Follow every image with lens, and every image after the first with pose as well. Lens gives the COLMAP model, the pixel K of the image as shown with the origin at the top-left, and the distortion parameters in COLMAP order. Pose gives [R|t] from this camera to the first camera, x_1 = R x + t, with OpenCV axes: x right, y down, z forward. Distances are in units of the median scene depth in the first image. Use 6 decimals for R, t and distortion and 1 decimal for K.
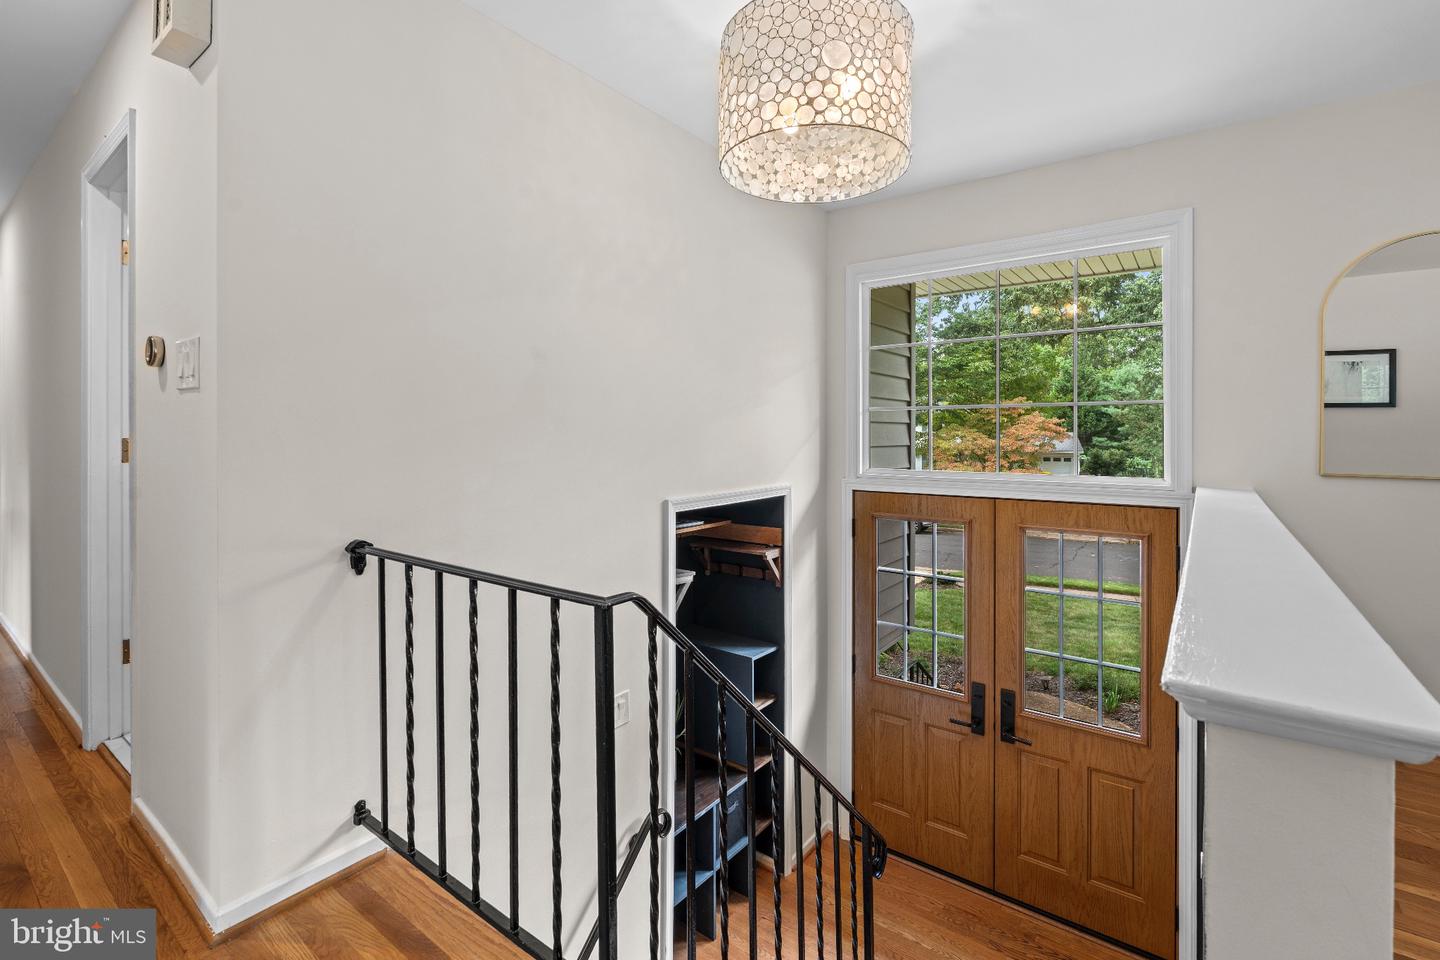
lens RADIAL K [[651.5, 0, 720.7], [0, 651.5, 429.5], [0, 0, 1]] dist [-0.001408, -0.000092]
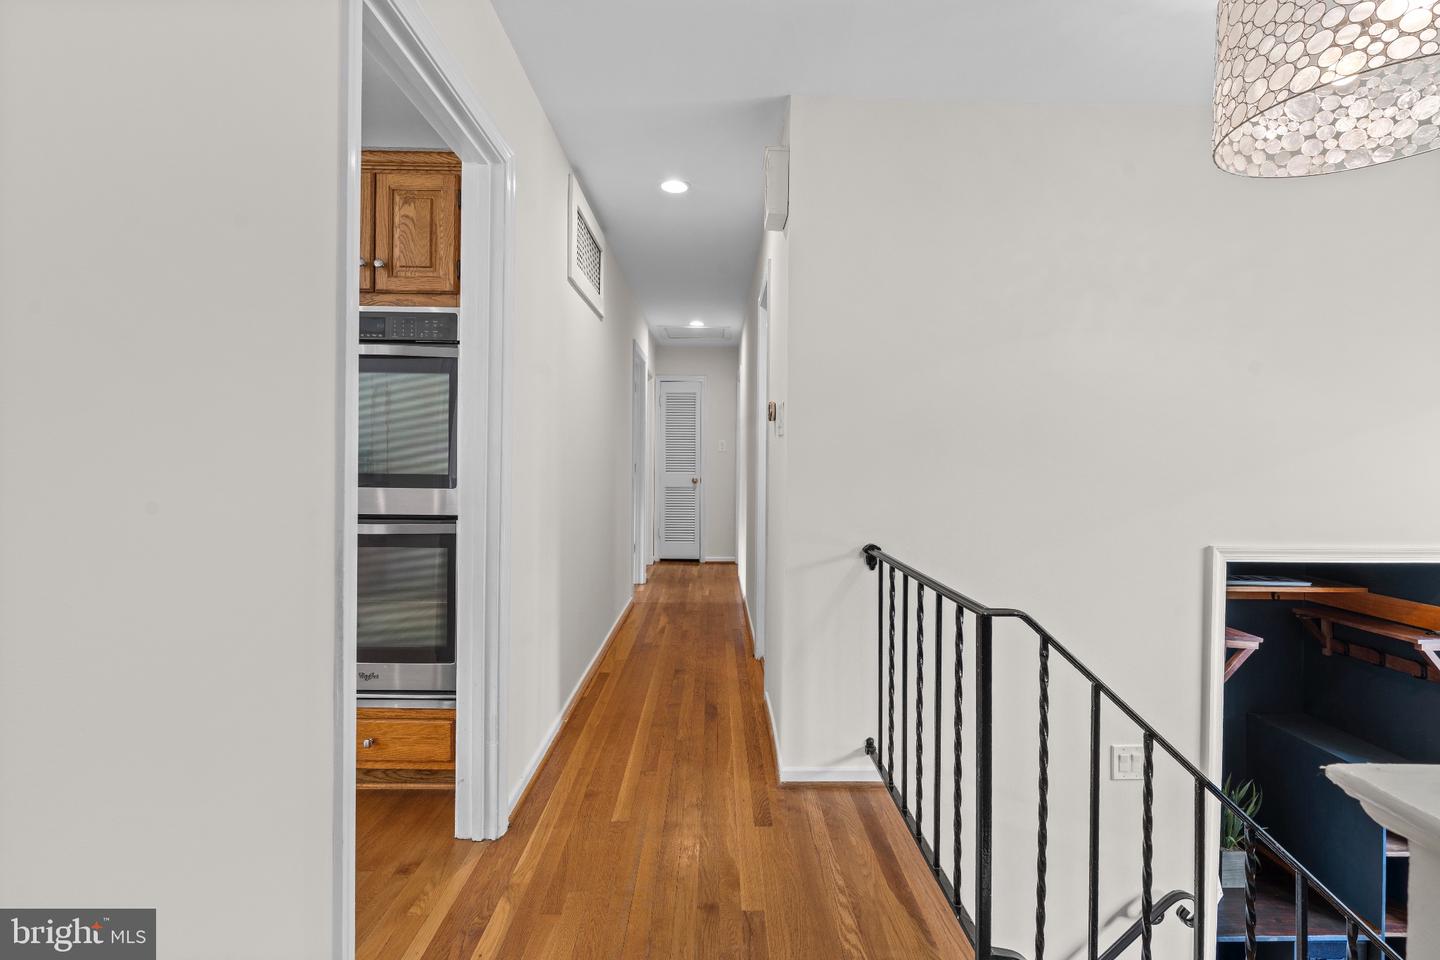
lens RADIAL K [[641.9, 0, 720.3], [0, 641.9, 459.8], [0, 0, 1]] dist [0.001760, 0.000354]
pose [[0.611262, 0.007596, -0.791392, 0.295525], [-0.008145, 0.999961, 0.003307, -0.006231], [0.791386, 0.004424, 0.611300, -0.057876]]
